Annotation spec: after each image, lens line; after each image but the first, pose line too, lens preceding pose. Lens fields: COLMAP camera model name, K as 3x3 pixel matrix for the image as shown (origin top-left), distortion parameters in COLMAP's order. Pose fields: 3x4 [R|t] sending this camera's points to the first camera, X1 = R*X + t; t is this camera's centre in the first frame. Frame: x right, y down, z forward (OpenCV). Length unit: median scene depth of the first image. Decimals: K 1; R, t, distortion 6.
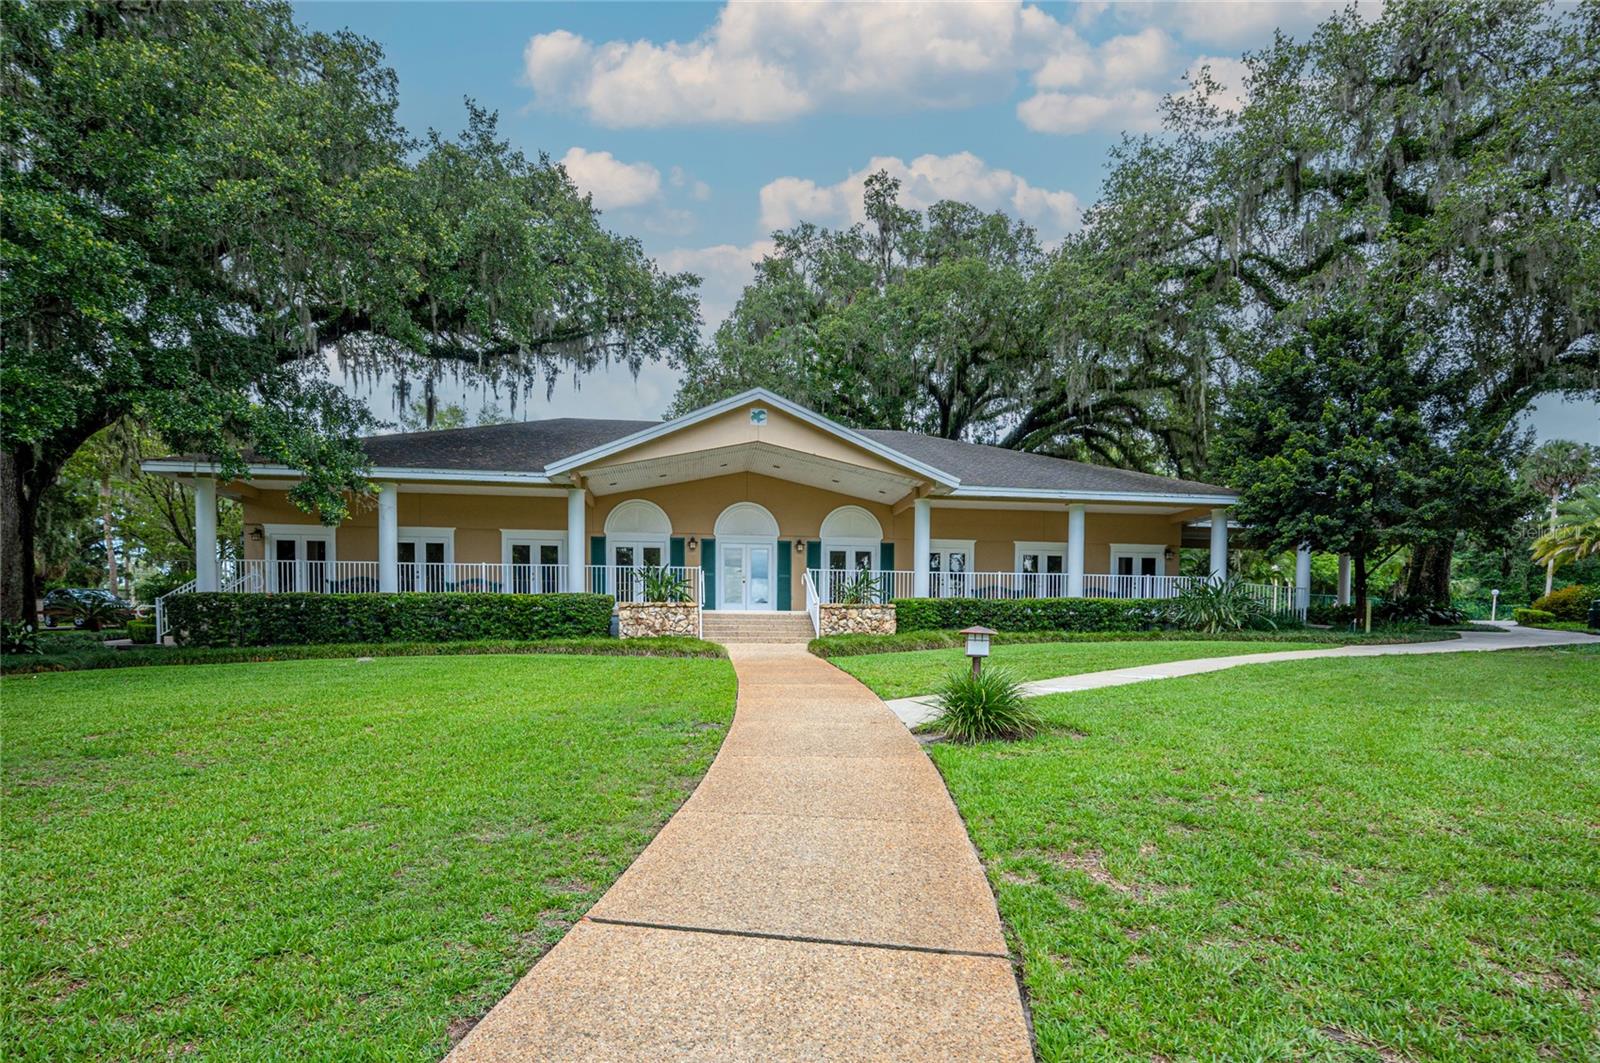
lens RADIAL K [[830.2, 0, 796.7], [0, 830.2, 532.4], [0, 0, 1]] dist [-0.000304, -0.000059]
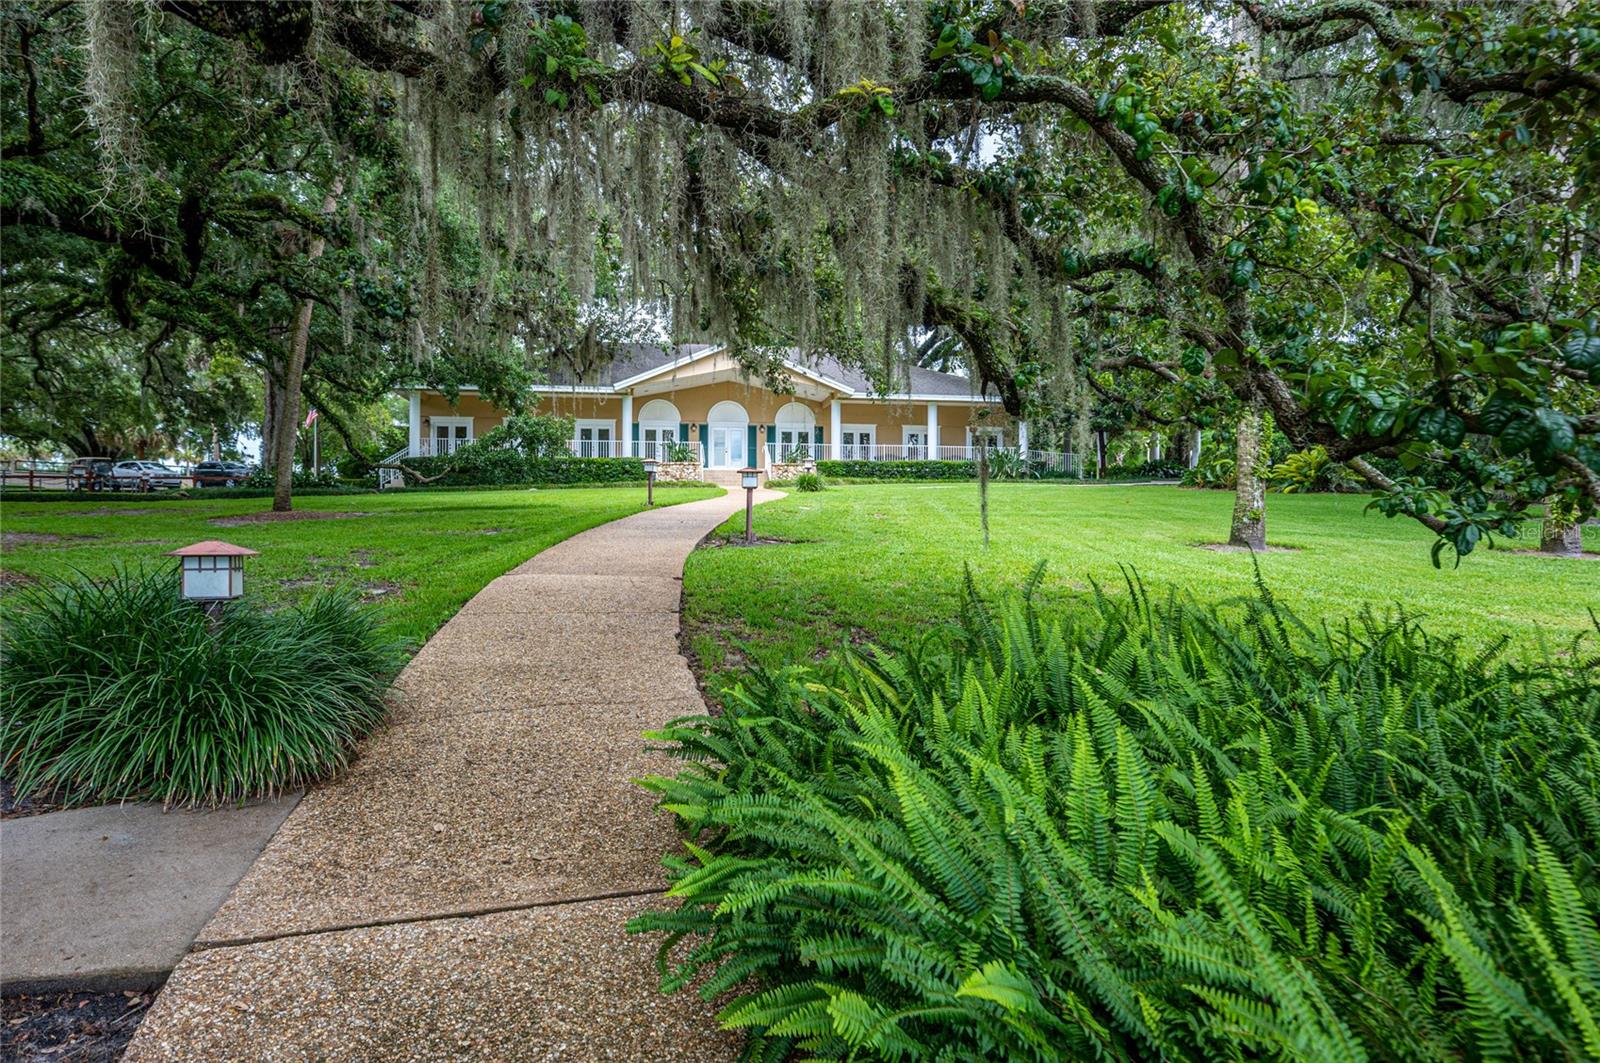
lens RADIAL K [[1020.9, 0, 801.7], [0, 1020.9, 525.0], [0, 0, 1]] dist [-0.001620, -0.000167]
pose [[0.999707, -0.004681, 0.023760, 0.032747], [0.001869, 0.993125, 0.117040, -0.028524], [-0.024144, -0.116961, 0.992843, -0.958782]]
